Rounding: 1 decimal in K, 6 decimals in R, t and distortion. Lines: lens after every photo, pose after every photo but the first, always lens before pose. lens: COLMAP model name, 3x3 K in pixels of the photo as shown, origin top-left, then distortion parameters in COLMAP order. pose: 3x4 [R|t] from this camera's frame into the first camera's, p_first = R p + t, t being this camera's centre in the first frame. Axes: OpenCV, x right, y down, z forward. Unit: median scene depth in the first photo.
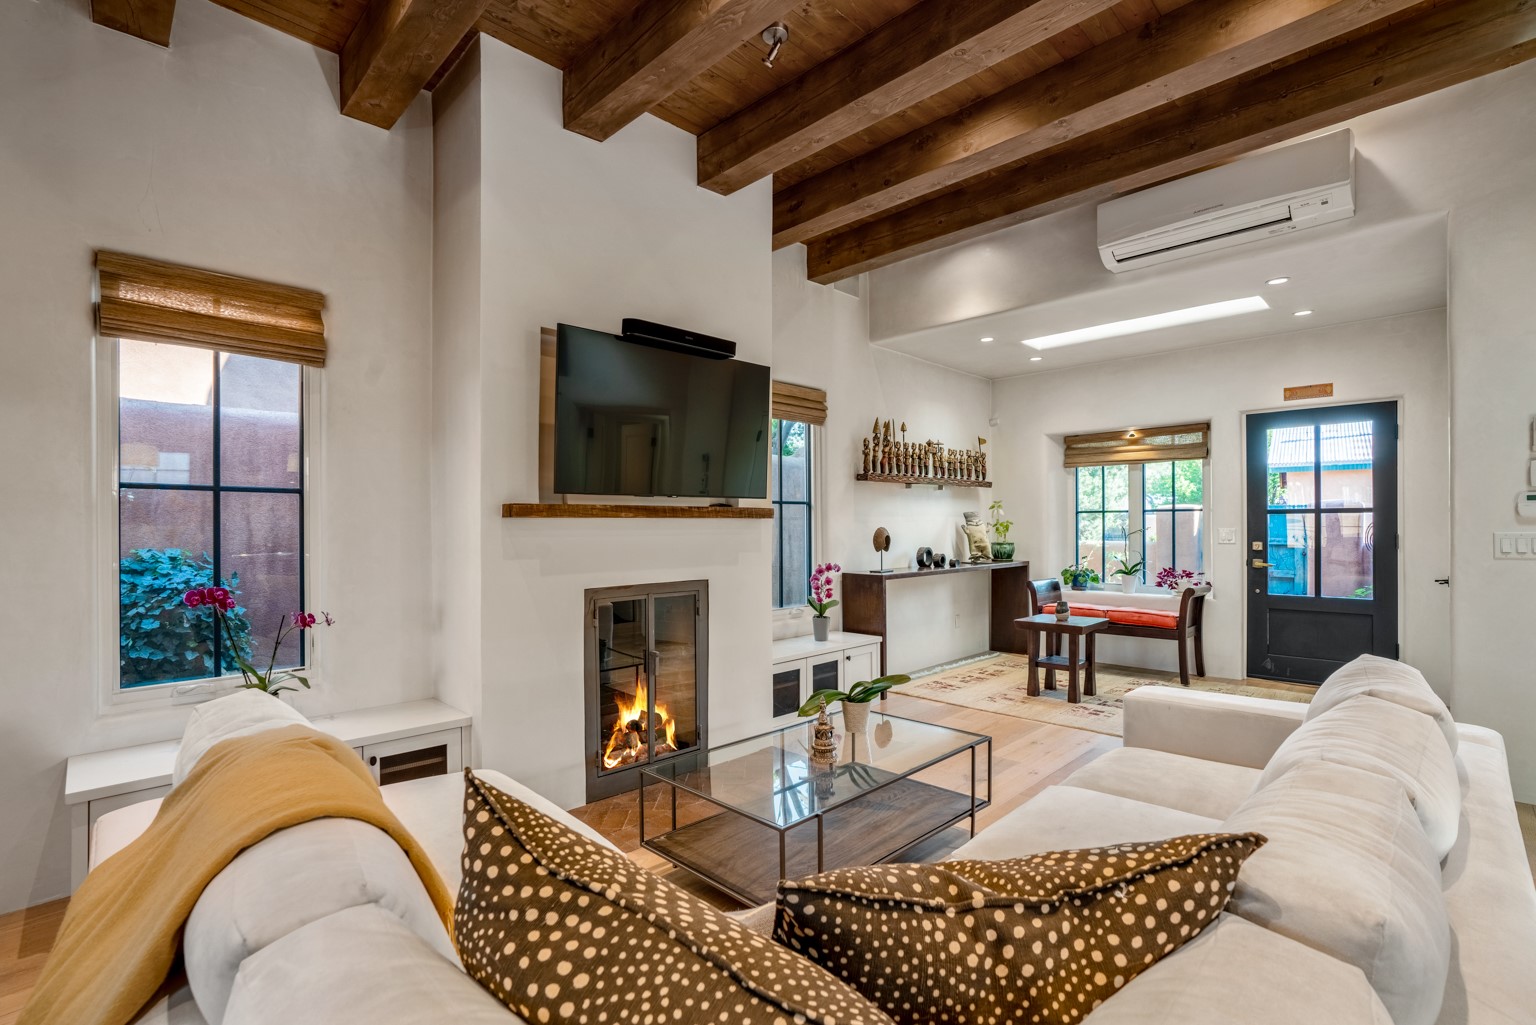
lens RADIAL K [[708.7, 0, 763.6], [0, 708.7, 524.5], [0, 0, 1]] dist [-0.048854, 0.027206]
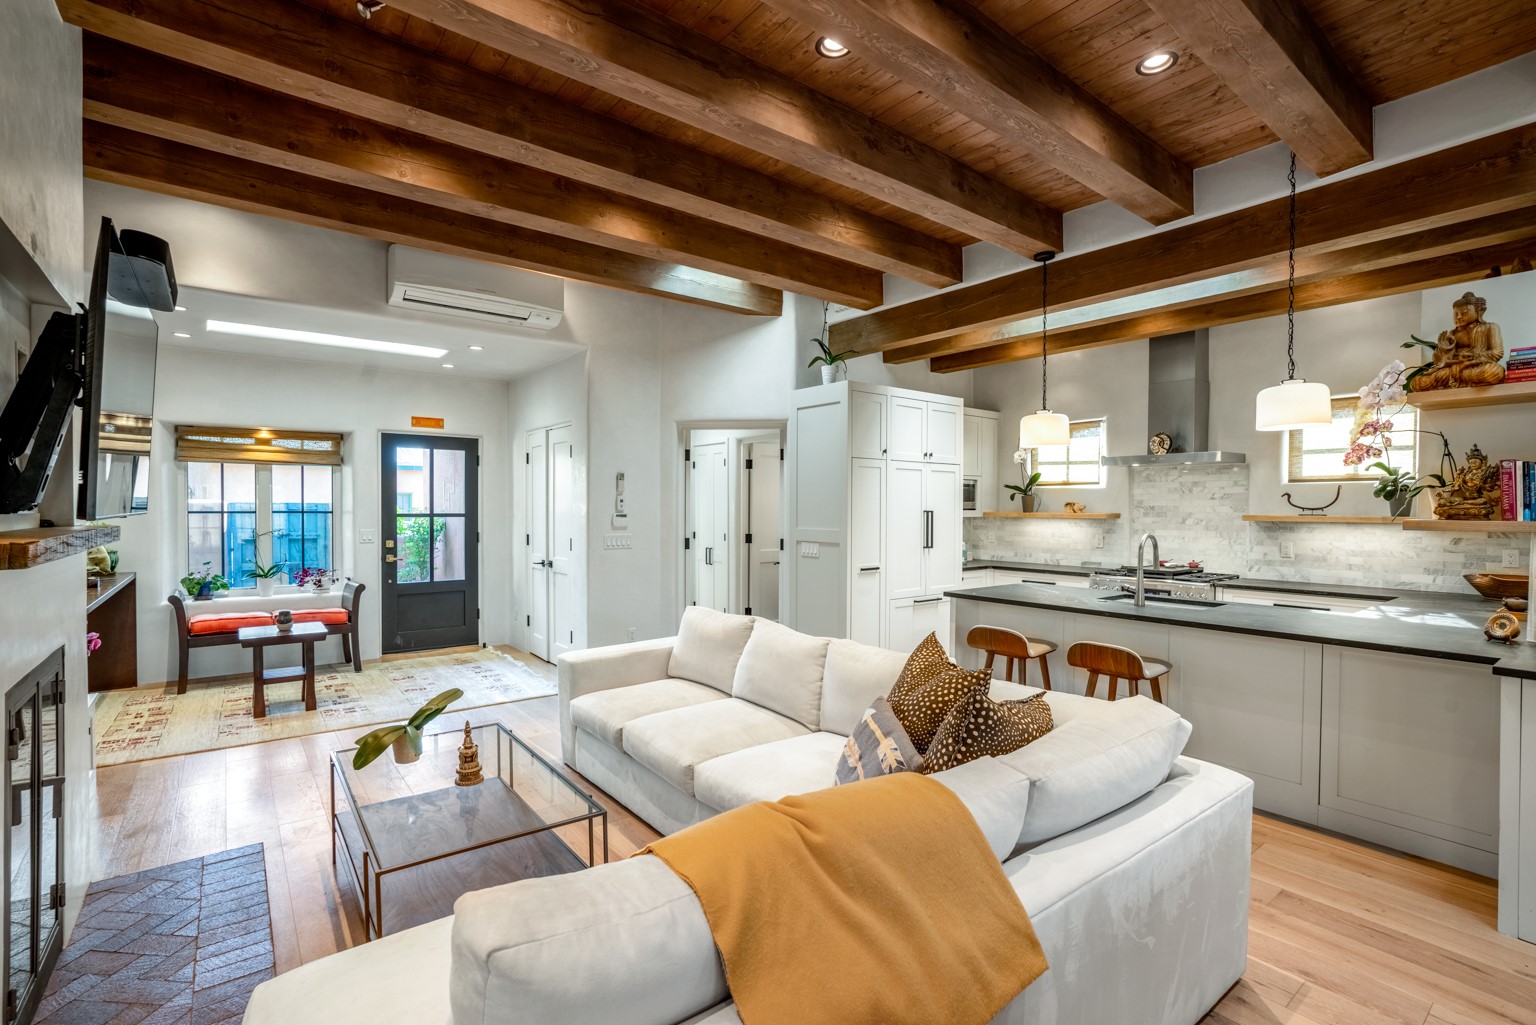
lens RADIAL K [[708.7, 0, 763.6], [0, 708.7, 524.5], [0, 0, 1]] dist [-0.048854, 0.027206]
pose [[0.122288, -0.016065, 0.992365, -0.410739], [-0.008799, 0.999812, 0.017270, -0.029398], [-0.992456, -0.010844, 0.122124, 0.214975]]
